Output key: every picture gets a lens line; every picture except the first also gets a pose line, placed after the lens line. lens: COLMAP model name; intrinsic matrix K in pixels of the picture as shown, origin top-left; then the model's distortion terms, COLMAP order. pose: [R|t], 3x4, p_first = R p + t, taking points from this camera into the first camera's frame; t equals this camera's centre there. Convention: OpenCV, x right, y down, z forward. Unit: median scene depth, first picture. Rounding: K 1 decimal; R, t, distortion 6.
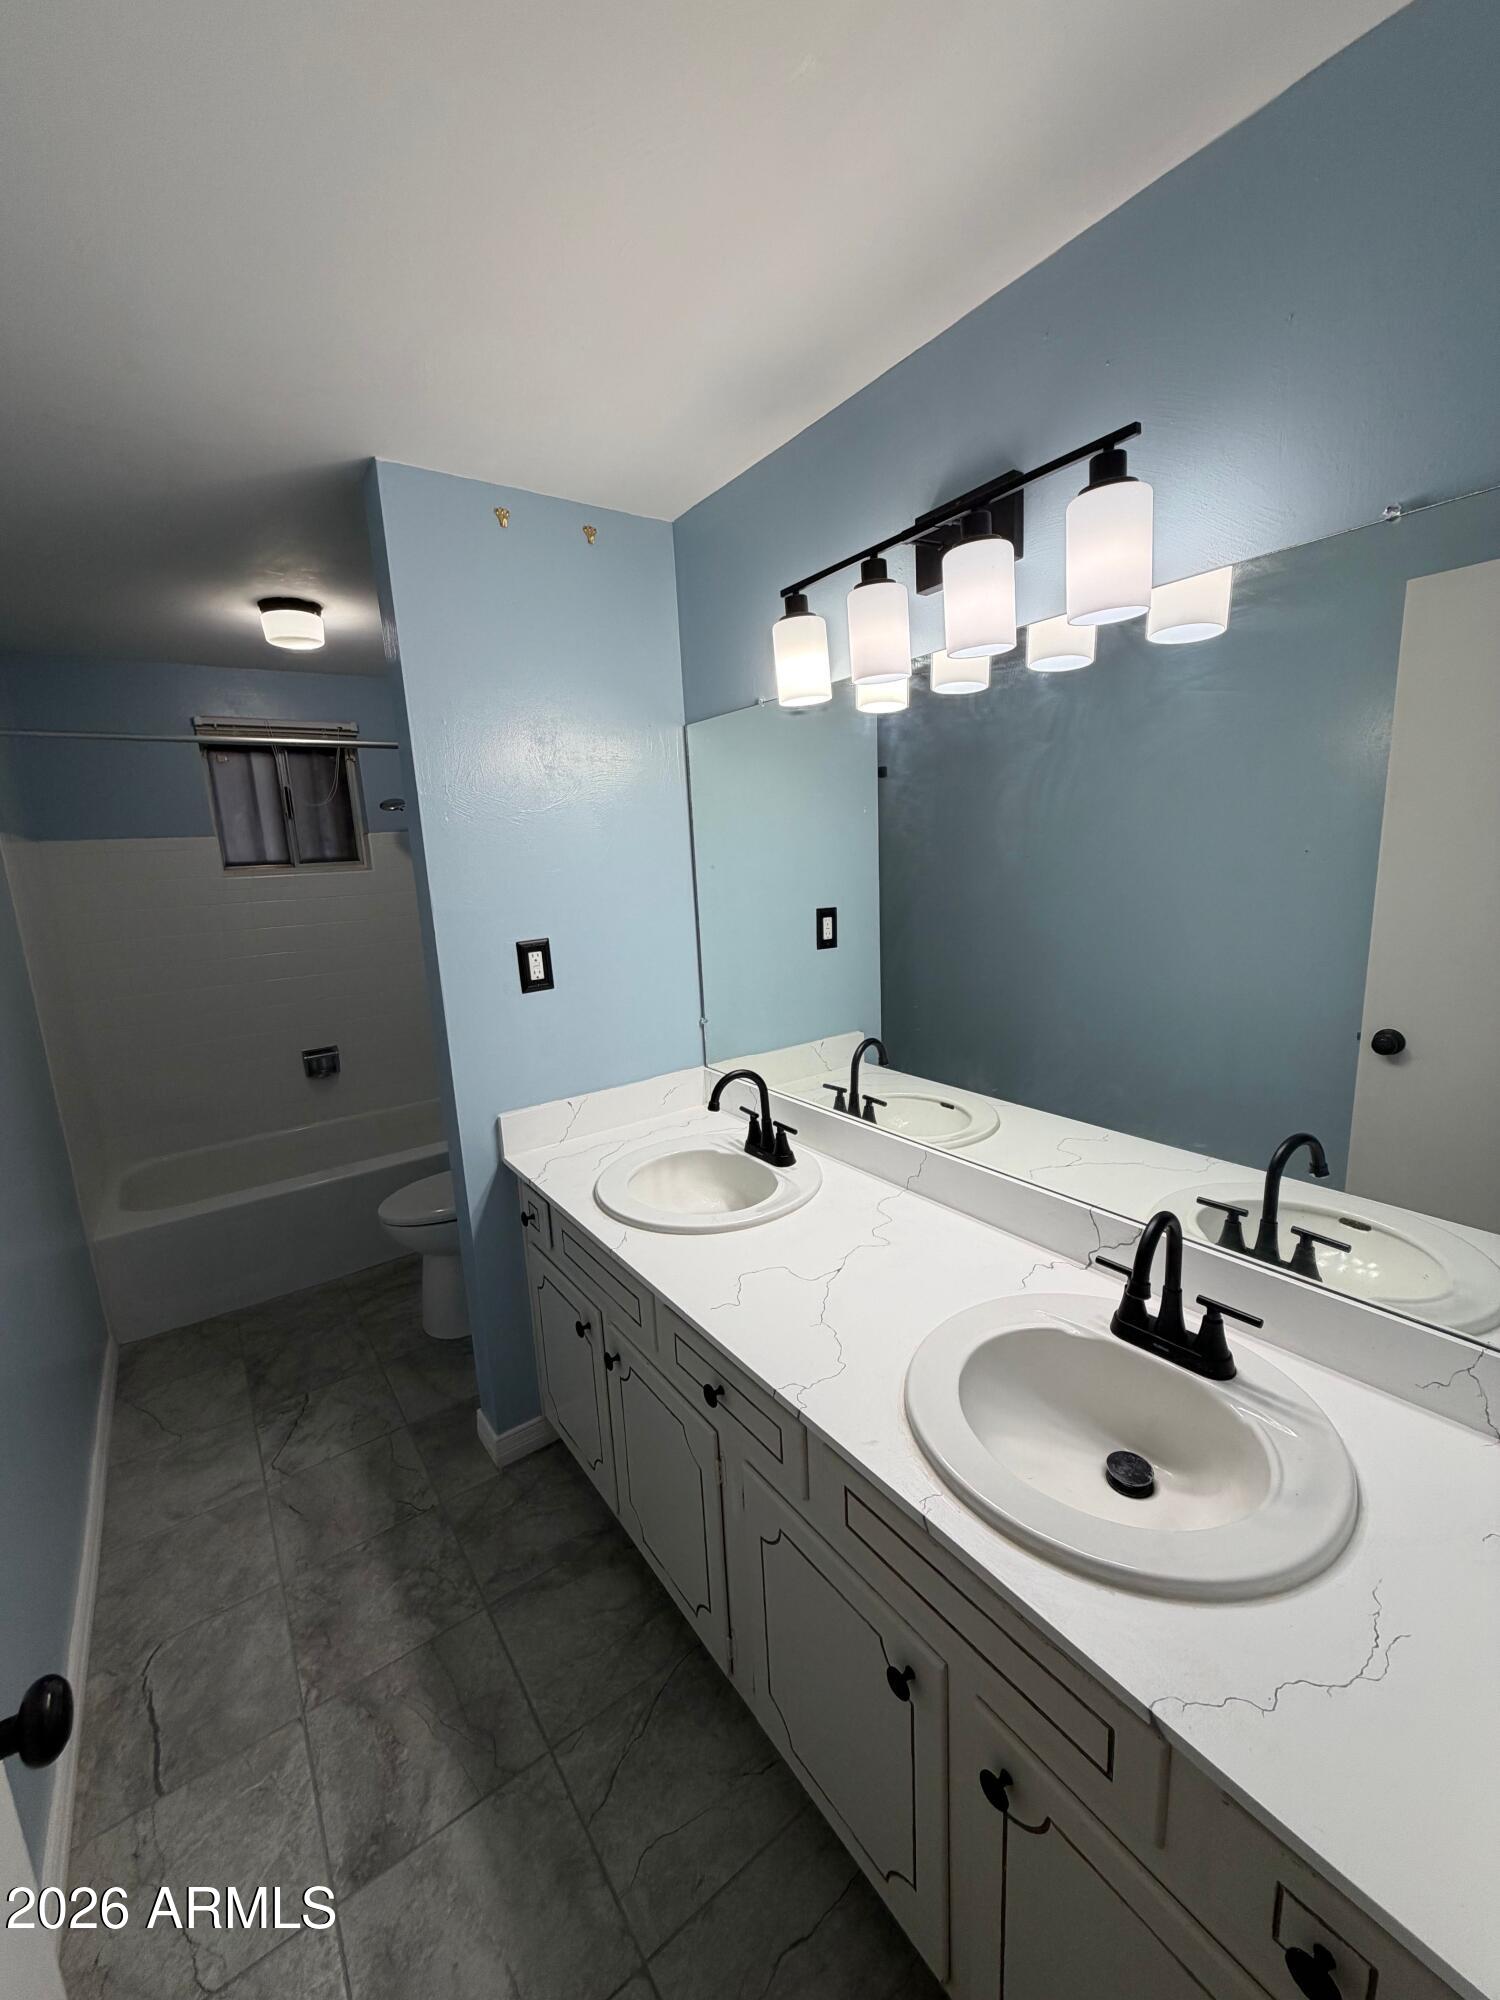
lens RADIAL K [[800.6, 0, 749.9], [0, 800.6, 1000.1], [0, 0, 1]] dist [-0.000237, -0.000281]
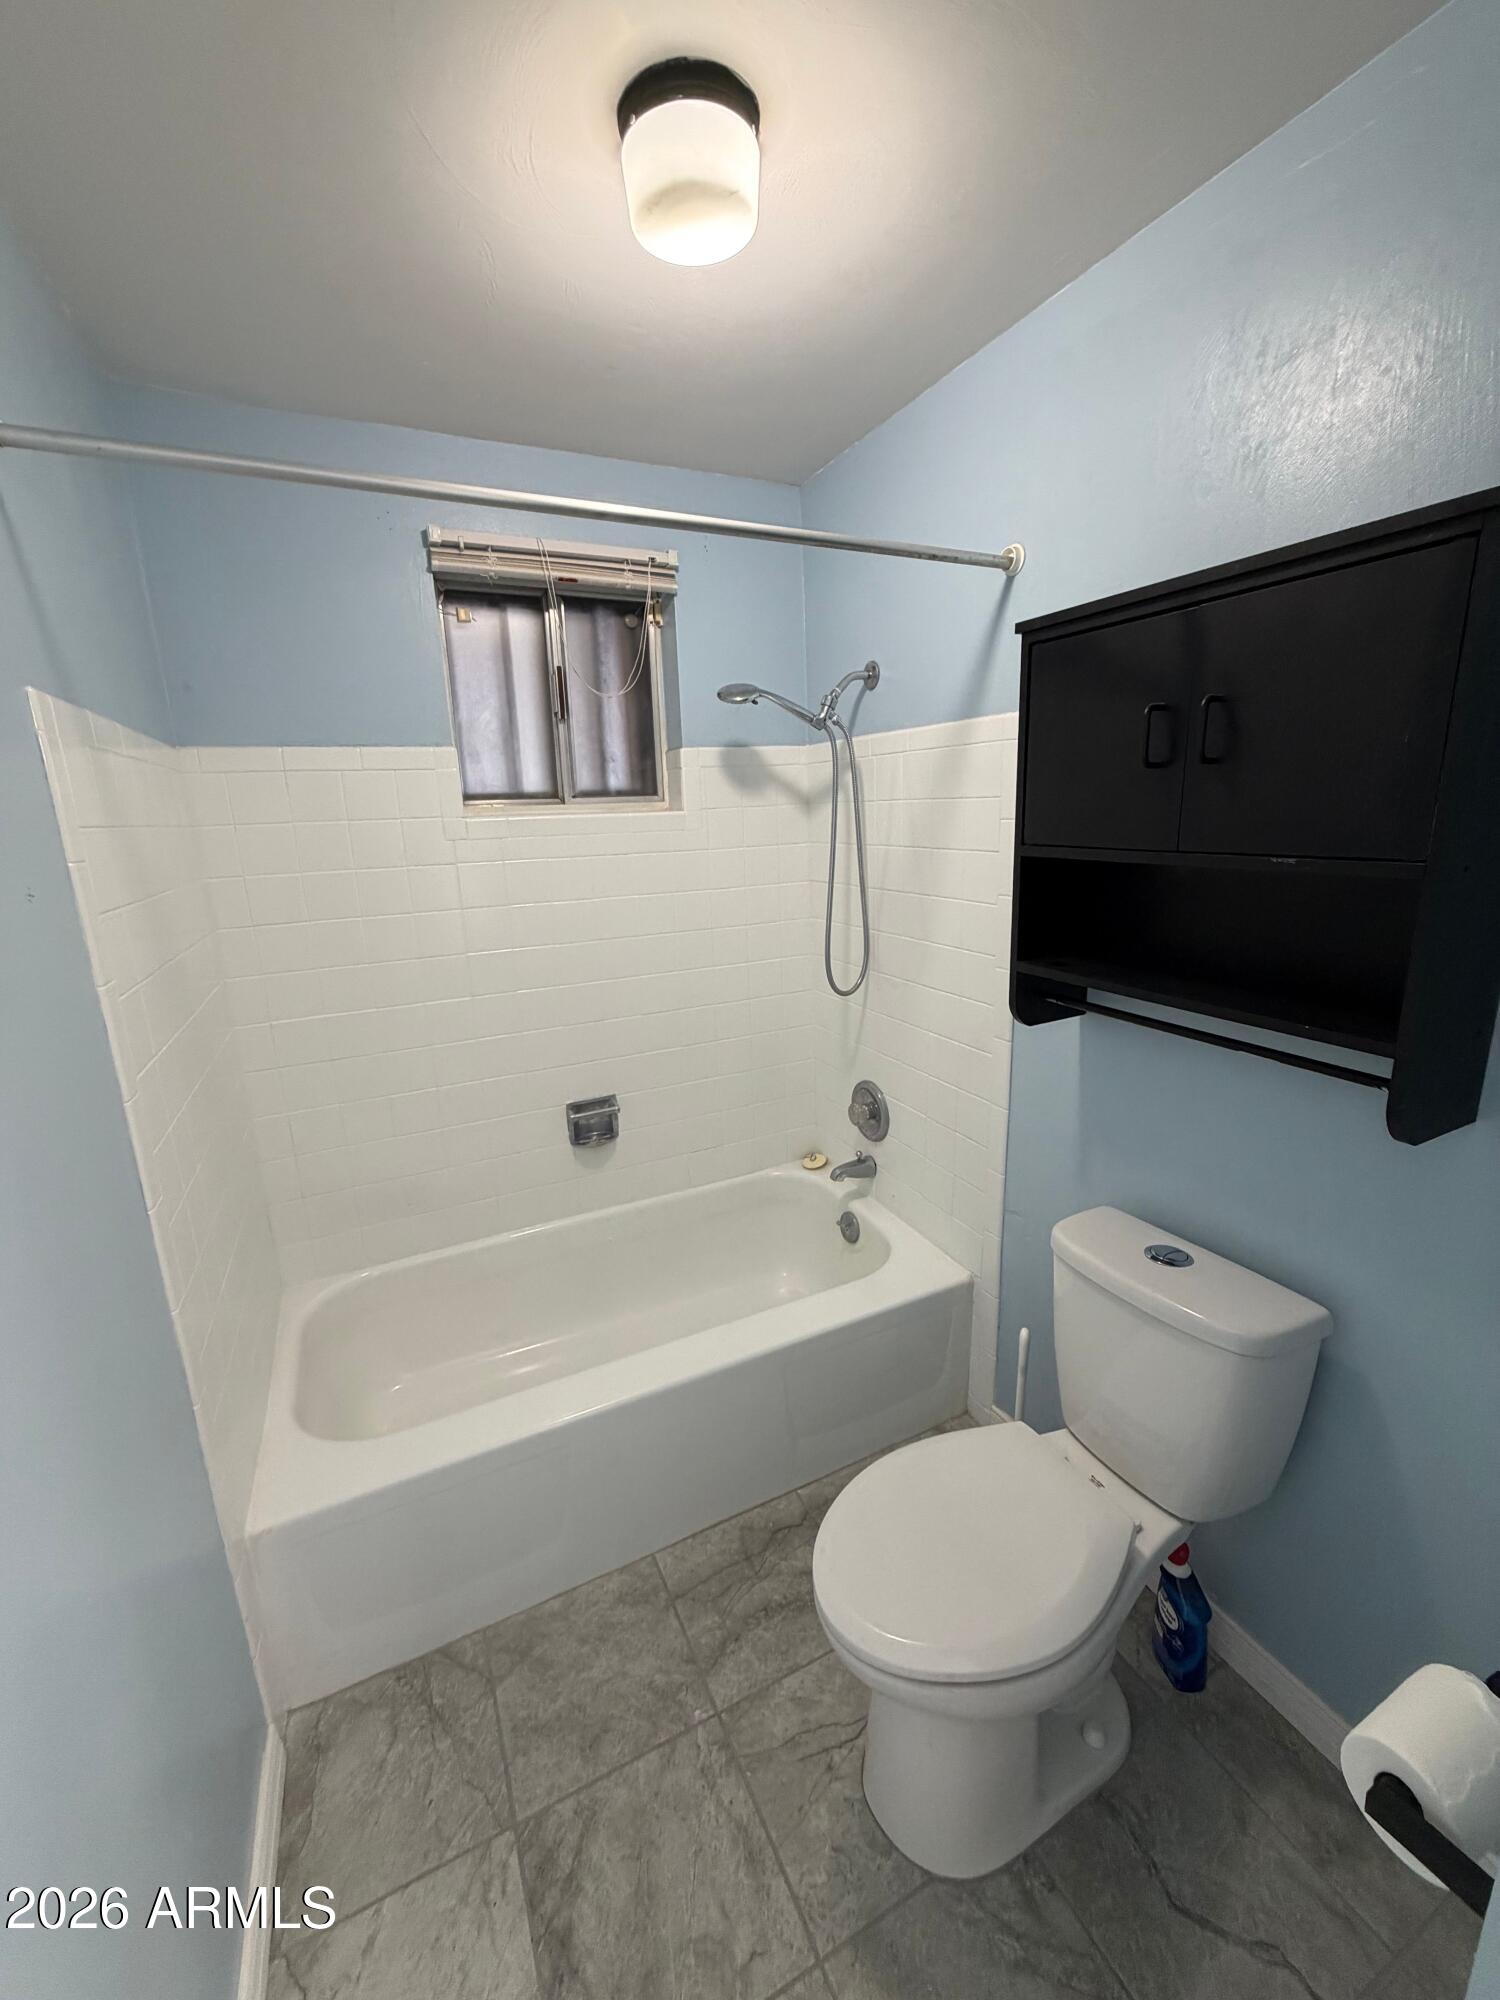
lens RADIAL K [[800.6, 0, 752.3], [0, 800.6, 996.8], [0, 0, 1]] dist [-0.000237, -0.000281]
pose [[0.984826, 0.056865, -0.163964, -0.328917], [-0.047654, 0.997086, 0.059577, -0.064573], [0.166874, -0.050860, 0.984666, 0.428806]]
